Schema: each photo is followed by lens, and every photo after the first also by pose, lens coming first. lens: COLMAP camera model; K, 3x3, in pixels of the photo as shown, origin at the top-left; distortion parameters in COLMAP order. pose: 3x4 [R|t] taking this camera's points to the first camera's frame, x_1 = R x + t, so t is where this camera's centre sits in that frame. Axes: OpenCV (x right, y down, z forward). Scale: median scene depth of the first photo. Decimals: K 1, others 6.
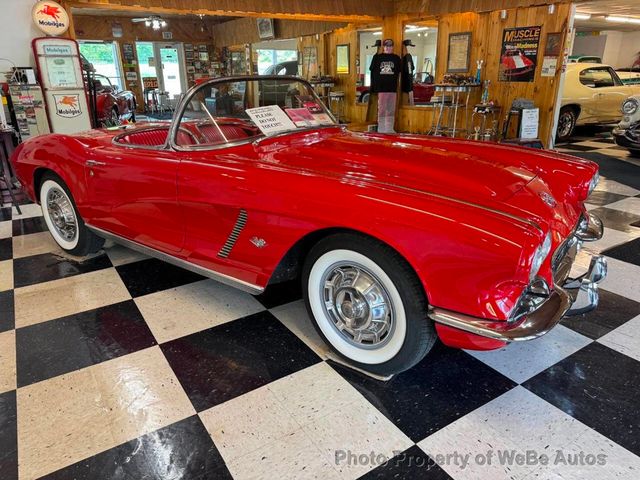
lens RADIAL K [[452.9, 0, 320.0], [0, 452.9, 240.0], [0, 0, 1]] dist [0.003946, -0.011092]
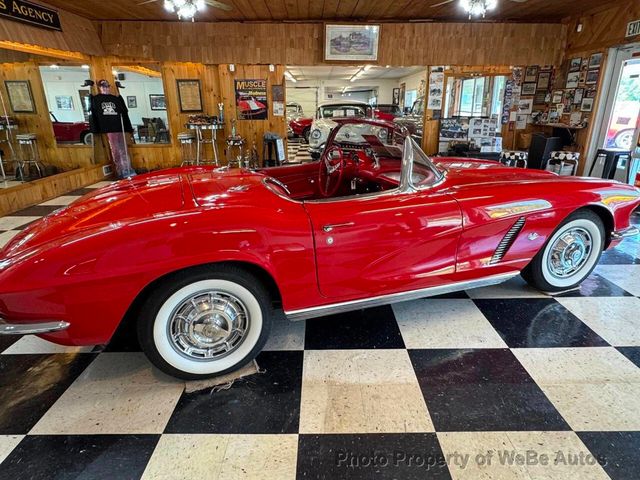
lens RADIAL K [[359.0, 0, 321.3], [0, 359.0, 247.7], [0, 0, 1]] dist [-0.000900, 0.001178]
pose [[0.564181, -0.296740, 0.770484, -0.395160], [0.285930, 0.945659, 0.154835, -0.096095], [-0.774560, 0.132949, 0.618370, 0.230602]]
